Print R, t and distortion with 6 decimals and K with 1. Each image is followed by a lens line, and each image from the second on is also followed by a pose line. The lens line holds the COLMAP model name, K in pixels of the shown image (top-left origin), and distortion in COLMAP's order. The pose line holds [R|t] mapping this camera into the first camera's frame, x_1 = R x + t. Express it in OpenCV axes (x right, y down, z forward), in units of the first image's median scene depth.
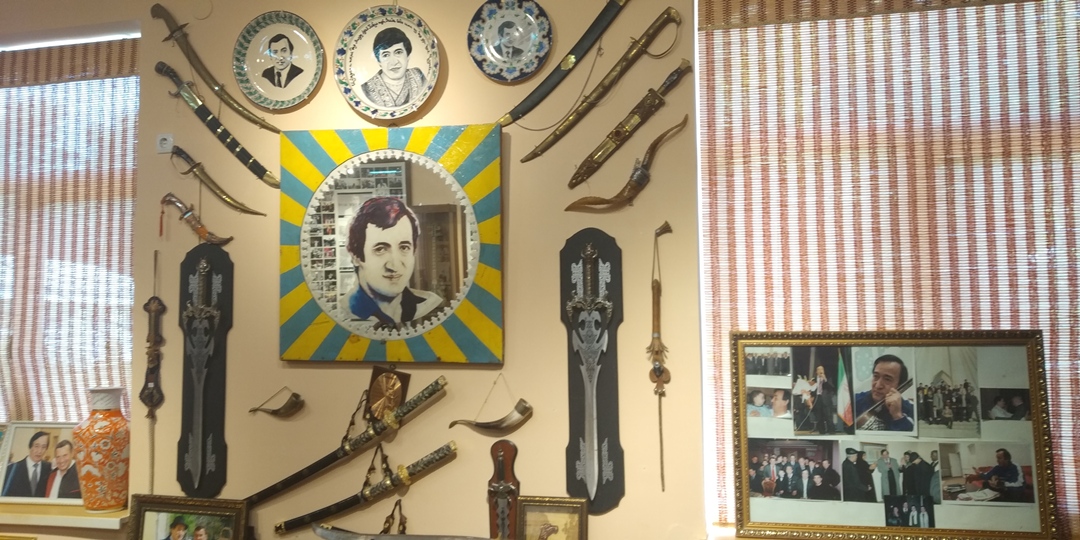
lens RADIAL K [[863.0, 0, 540.0], [0, 863.0, 270.0], [0, 0, 1]] dist [-0.007186, -0.003960]
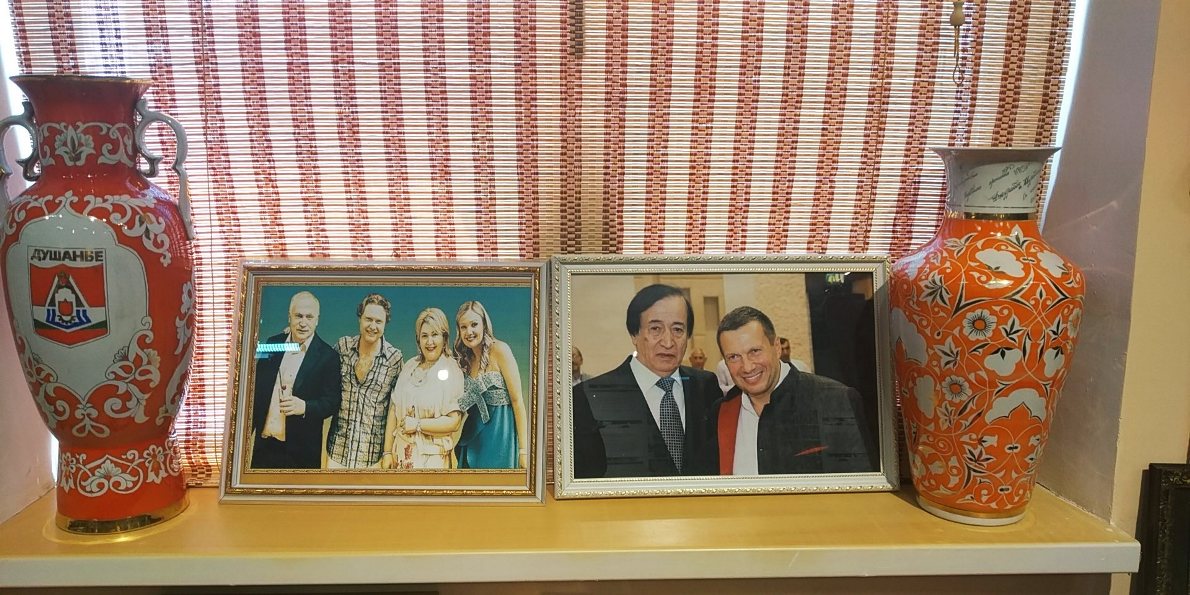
lens RADIAL K [[910.6, 0, 595.0], [0, 910.6, 297.5], [0, 0, 1]] dist [0.055396, -0.122410]
pose [[0.963830, -0.029161, 0.264918, -0.907571], [-0.032855, 0.973414, 0.226683, 0.146317], [-0.264485, -0.227188, 0.937248, 0.871936]]
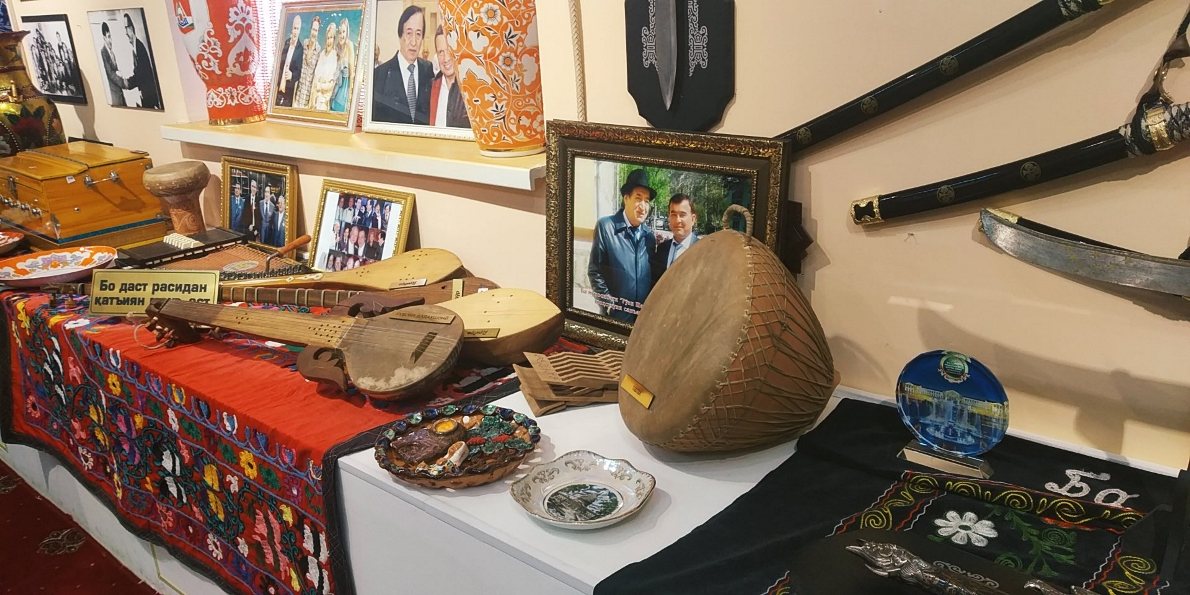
lens RADIAL K [[910.6, 0, 595.0], [0, 910.6, 297.5], [0, 0, 1]] dist [0.055396, -0.122410]
pose [[0.877346, 0.113172, -0.466323, -0.241161], [0.086493, 0.918578, 0.385660, 0.186731], [0.472000, -0.378691, 0.796122, 0.677127]]
